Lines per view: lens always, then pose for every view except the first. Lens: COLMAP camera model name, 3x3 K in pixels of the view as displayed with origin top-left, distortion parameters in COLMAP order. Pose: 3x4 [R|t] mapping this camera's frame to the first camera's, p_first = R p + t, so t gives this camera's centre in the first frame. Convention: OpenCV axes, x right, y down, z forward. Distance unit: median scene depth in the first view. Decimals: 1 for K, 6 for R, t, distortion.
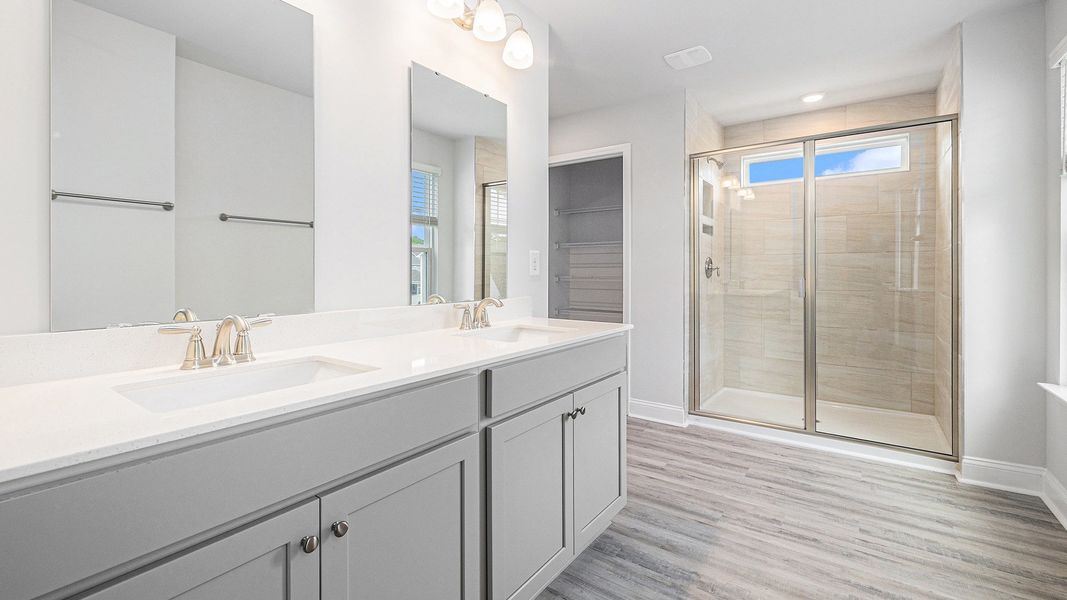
lens RADIAL K [[435.8, 0, 536.1], [0, 435.8, 281.6], [0, 0, 1]] dist [0.013257, -0.000344]
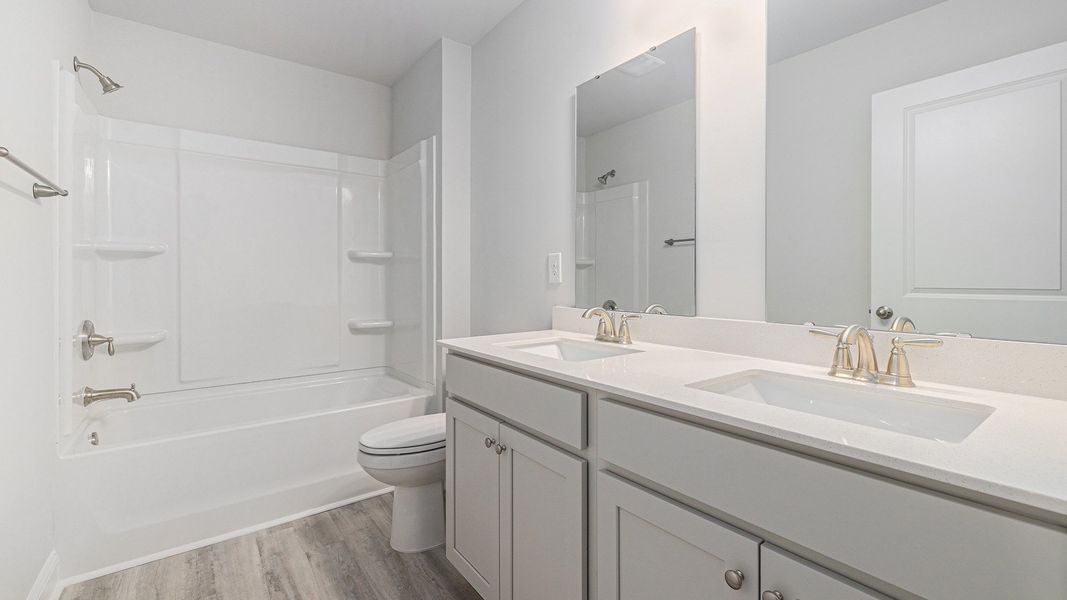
lens RADIAL K [[435.8, 0, 536.1], [0, 435.8, 281.6], [0, 0, 1]] dist [0.013257, -0.000344]
pose [[-0.287110, -0.013832, -0.957798, 0.607290], [-0.013716, 0.999853, -0.010328, 0.001259], [0.957799, 0.010172, -0.287258, 0.930297]]
